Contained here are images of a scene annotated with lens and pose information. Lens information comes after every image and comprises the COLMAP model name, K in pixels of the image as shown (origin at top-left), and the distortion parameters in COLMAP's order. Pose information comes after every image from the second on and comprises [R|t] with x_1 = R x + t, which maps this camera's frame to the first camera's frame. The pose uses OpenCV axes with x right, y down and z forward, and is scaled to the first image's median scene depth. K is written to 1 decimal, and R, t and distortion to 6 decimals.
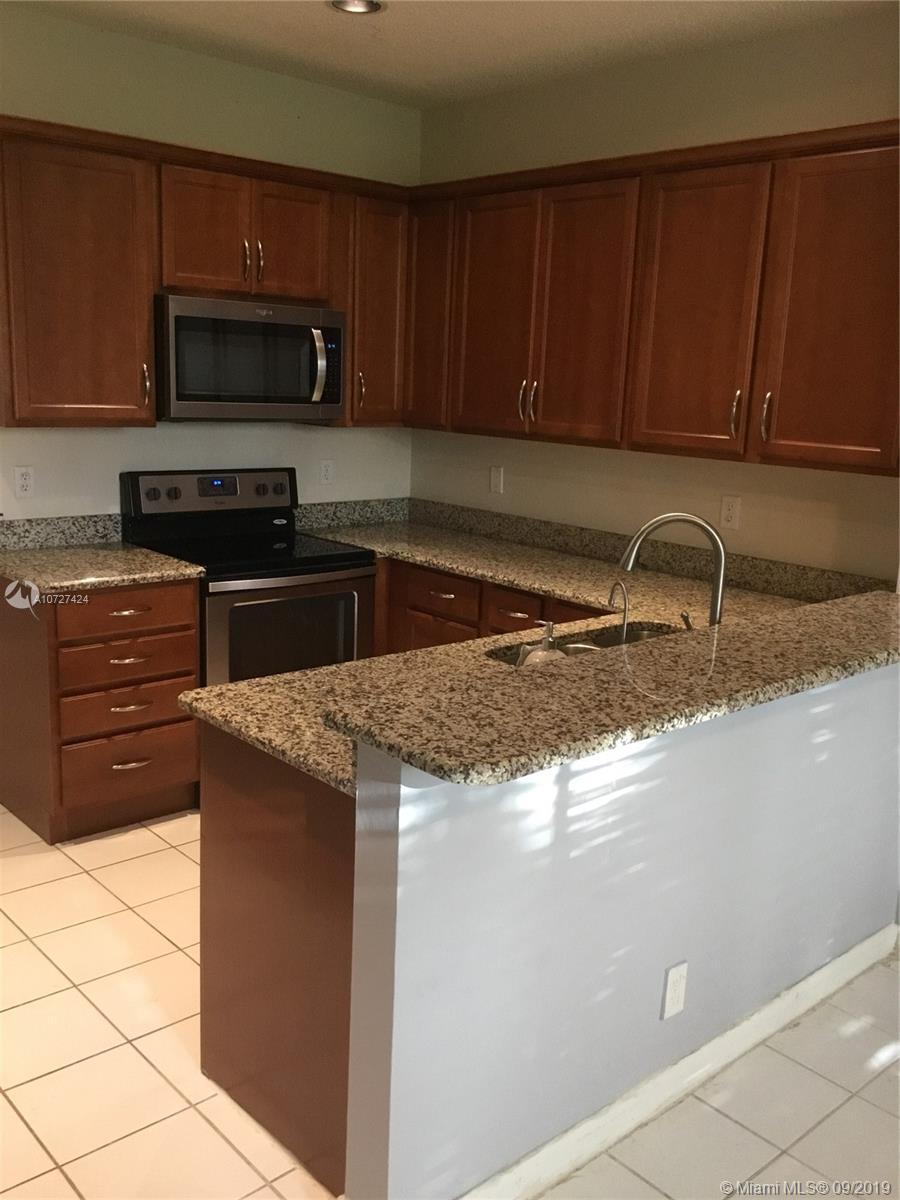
lens RADIAL K [[1083.2, 0, 445.8], [0, 1083.2, 598.6], [0, 0, 1]] dist [0.128173, -0.251363]
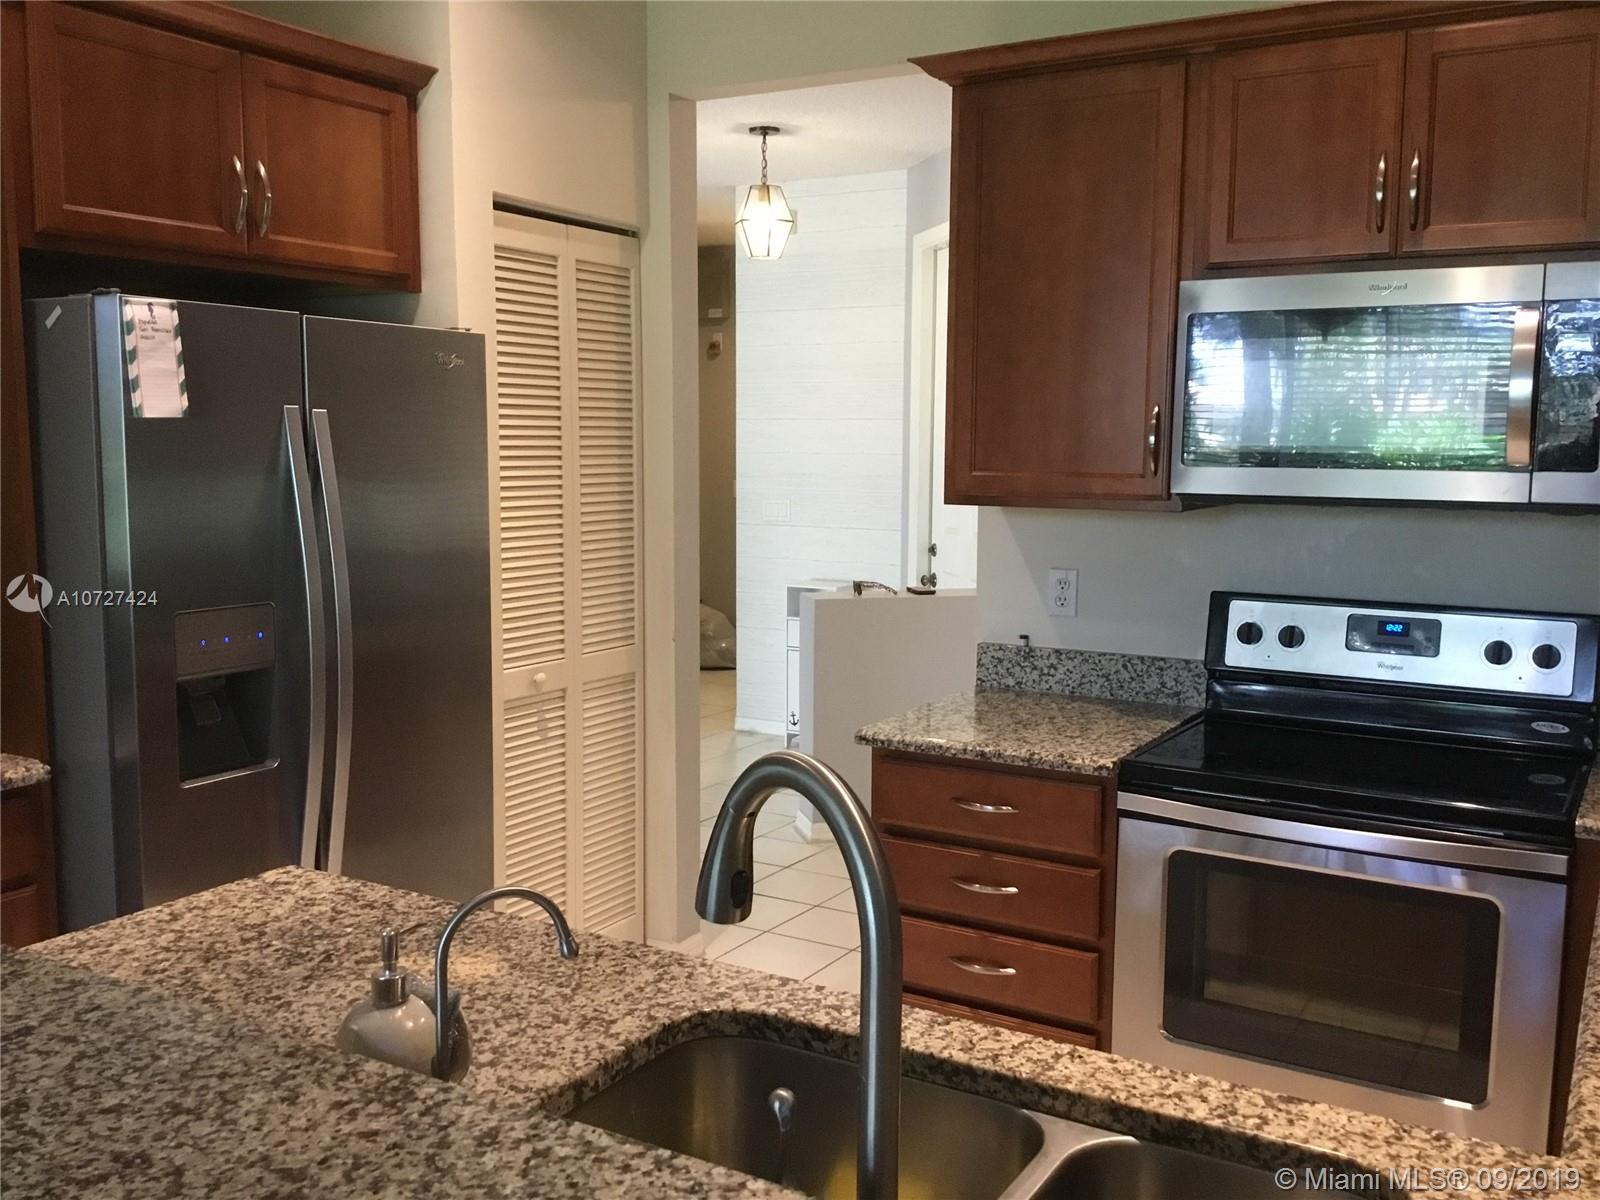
lens RADIAL K [[1444.2, 0, 810.2], [0, 1444.2, 597.7], [0, 0, 1]] dist [0.128173, -0.251363]
pose [[0.300541, 0.069330, -0.951246, 0.400015], [-0.192266, 0.981284, 0.010774, -0.083459], [0.934189, 0.179654, 0.308246, 0.588702]]
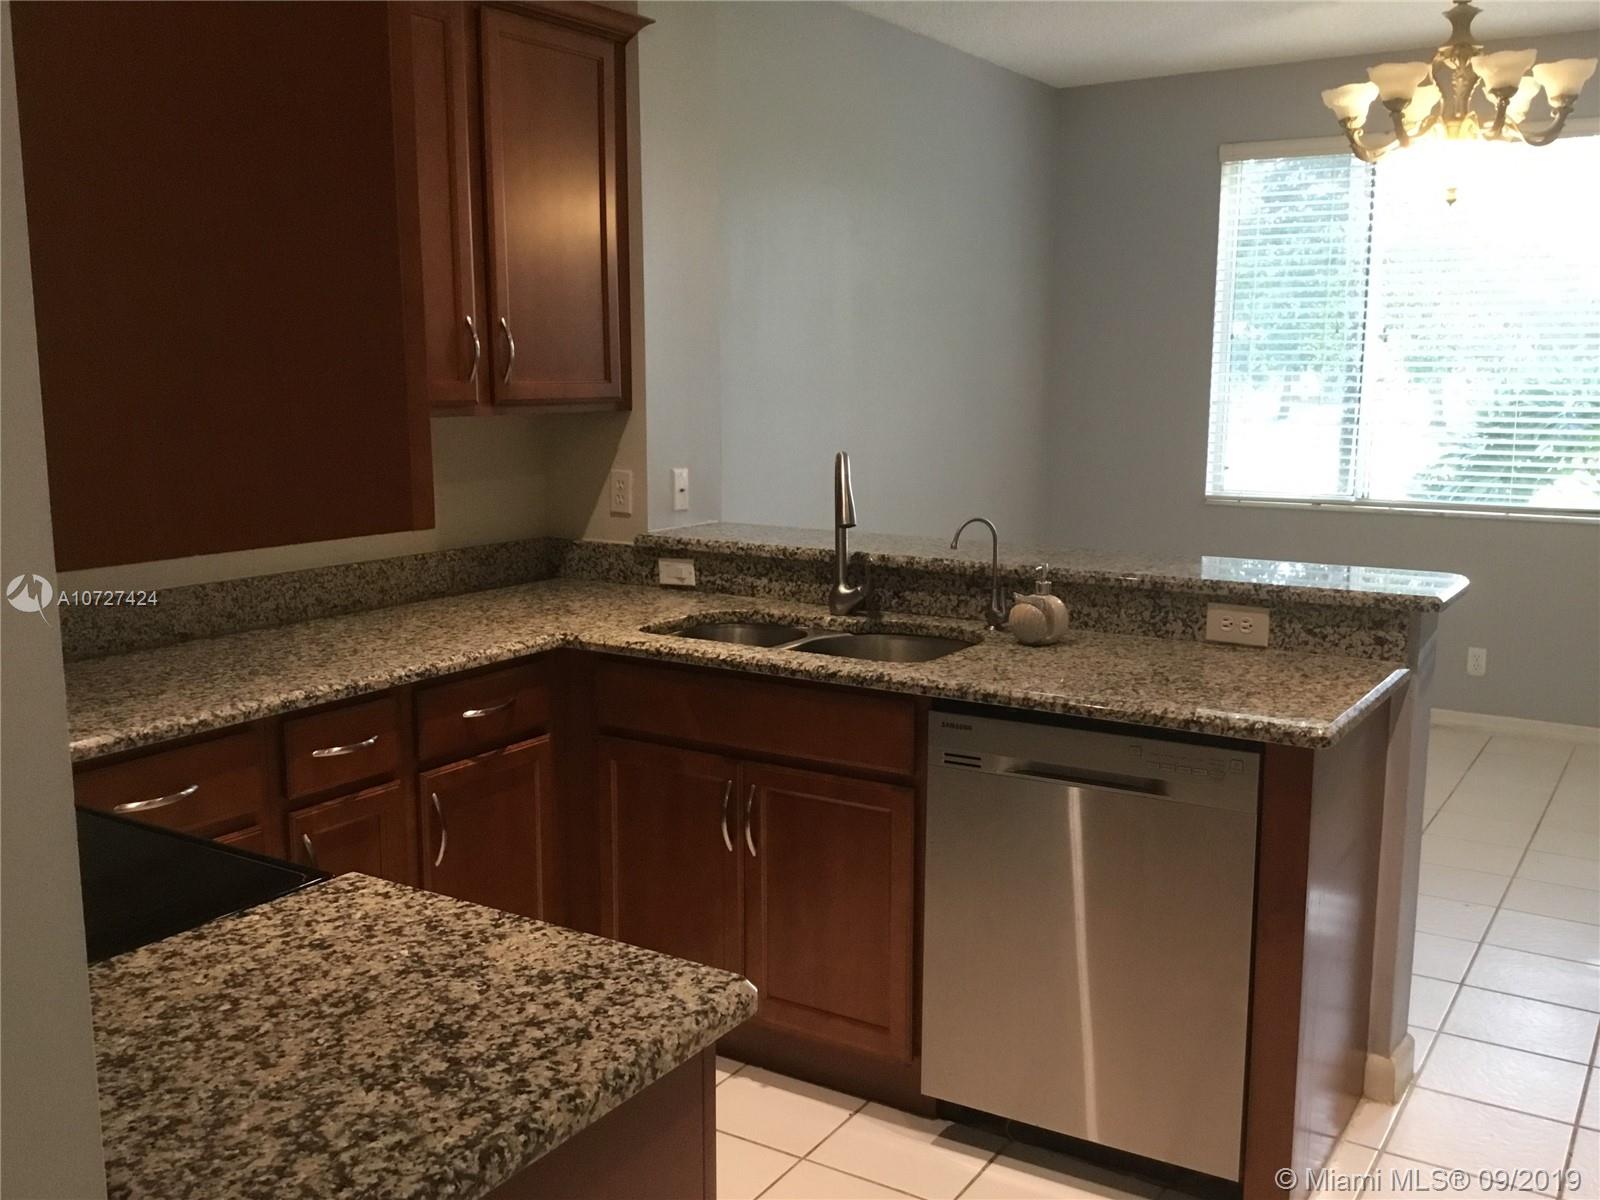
lens RADIAL K [[1444.2, 0, 810.2], [0, 1444.2, 597.7], [0, 0, 1]] dist [0.128173, -0.251363]
pose [[-0.266309, -0.191553, 0.944662, -0.624277], [0.191047, 0.950121, 0.246518, -0.179172], [-0.944765, 0.246125, -0.216430, 0.903398]]
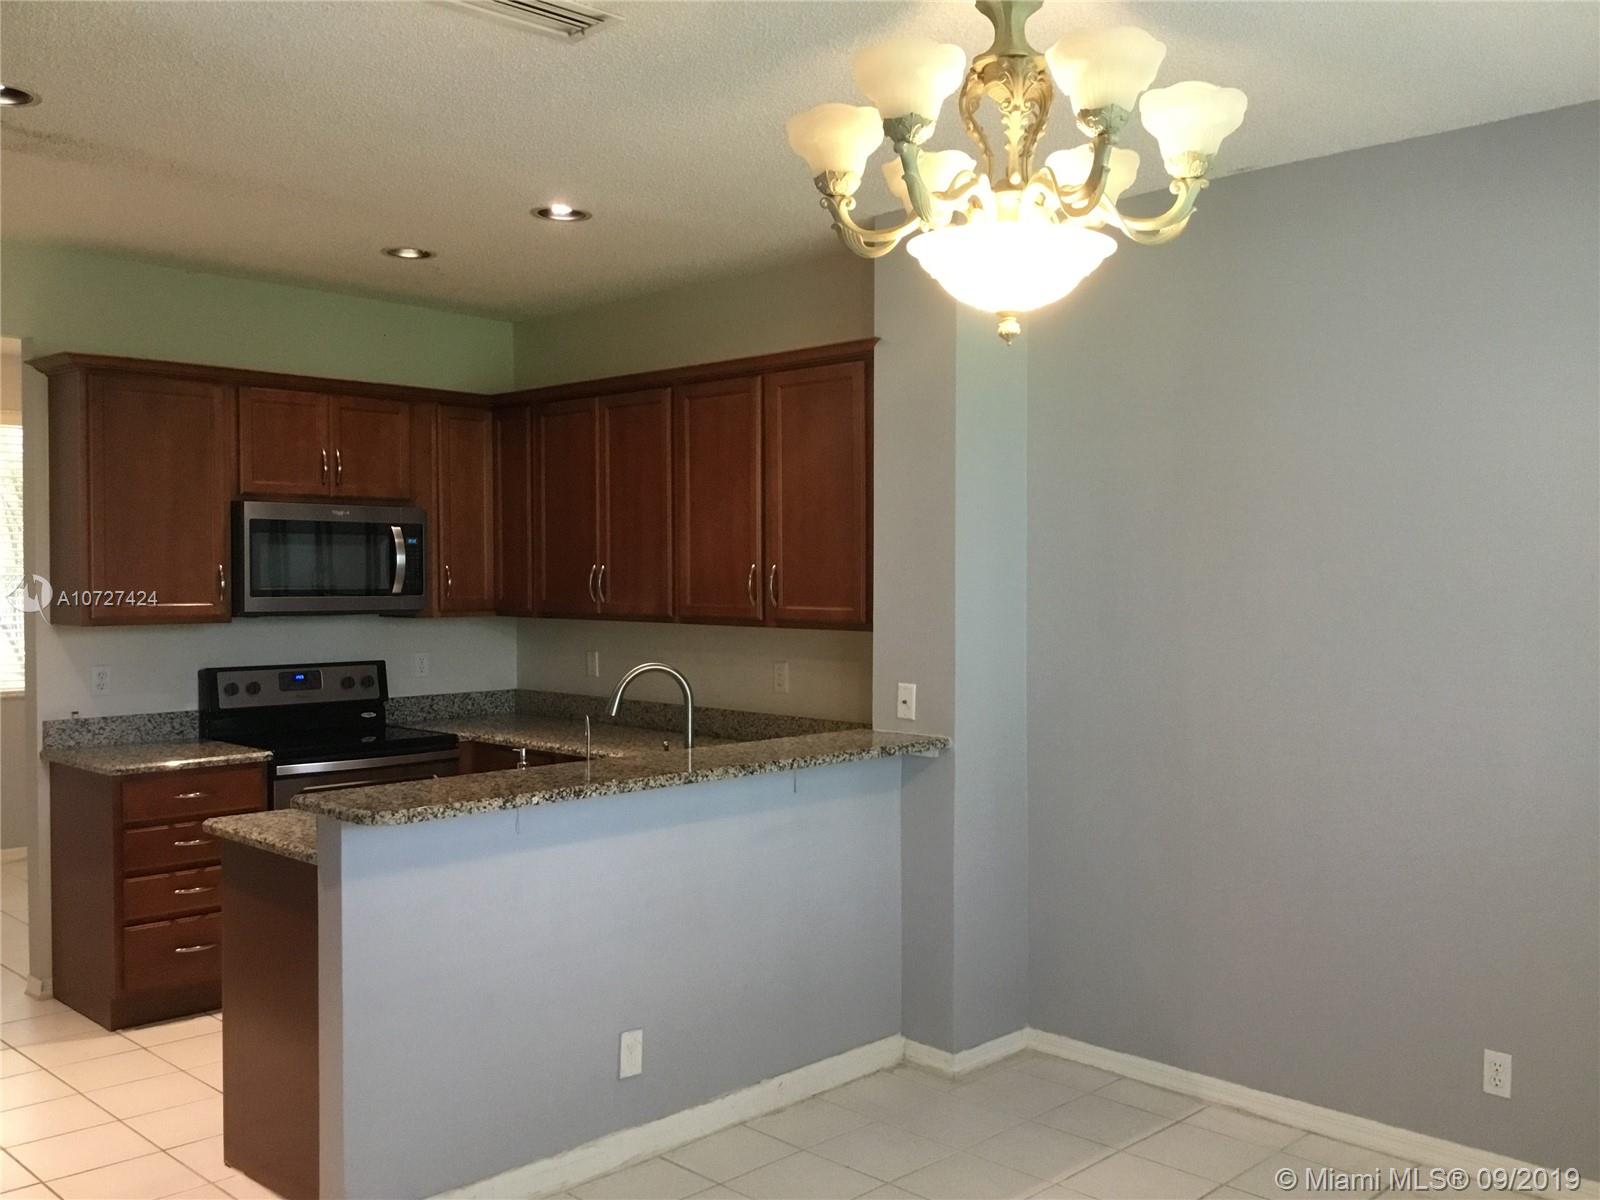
lens RADIAL K [[1444.2, 0, 810.2], [0, 1444.2, 597.7], [0, 0, 1]] dist [0.128173, -0.251363]
pose [[0.997343, -0.041316, 0.060007, 0.203674], [0.051891, 0.980985, -0.187018, 0.110248], [-0.051139, 0.189635, 0.980522, -0.406755]]
